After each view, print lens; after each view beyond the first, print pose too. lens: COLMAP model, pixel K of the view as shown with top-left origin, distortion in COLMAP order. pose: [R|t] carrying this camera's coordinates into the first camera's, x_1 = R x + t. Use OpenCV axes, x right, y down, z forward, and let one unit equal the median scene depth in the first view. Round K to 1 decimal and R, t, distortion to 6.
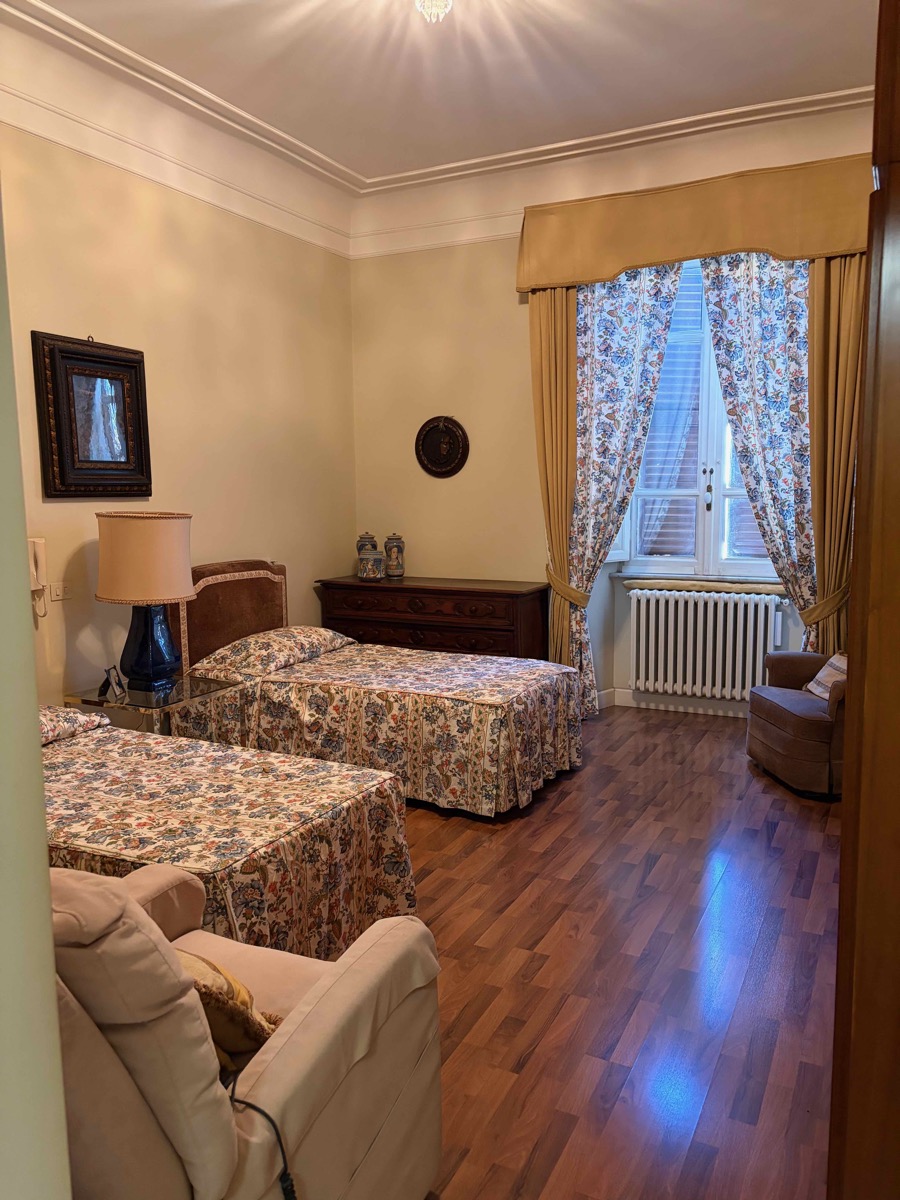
lens RADIAL K [[905.6, 0, 449.4], [0, 905.6, 599.4], [0, 0, 1]] dist [0.047042, -0.050482]
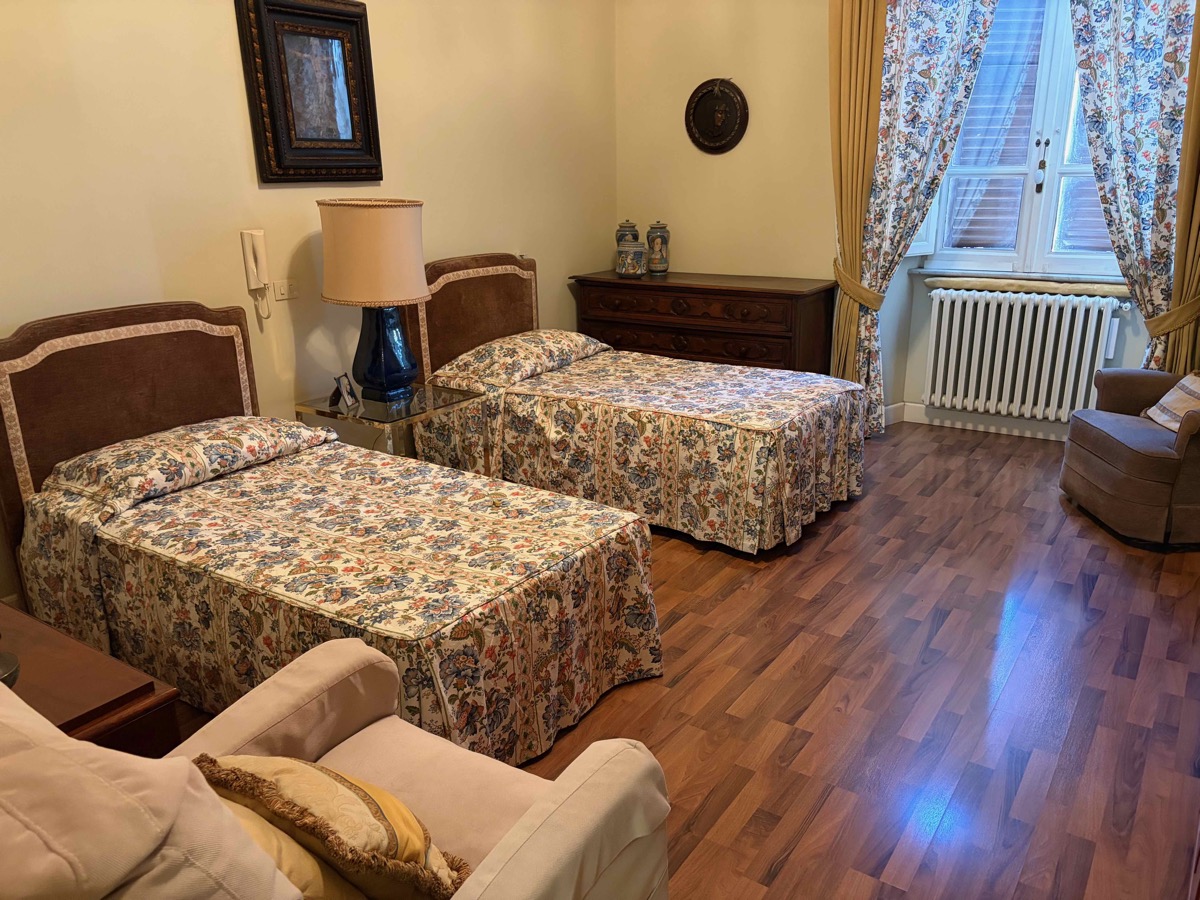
lens RADIAL K [[905.6, 0, 602.2], [0, 905.6, 459.2], [0, 0, 1]] dist [0.047042, -0.050482]
pose [[0.990973, 0.033893, -0.129707, 0.010342], [-0.009007, 0.982161, 0.187828, -0.016287], [0.133759, -0.184964, 0.973600, 0.123870]]
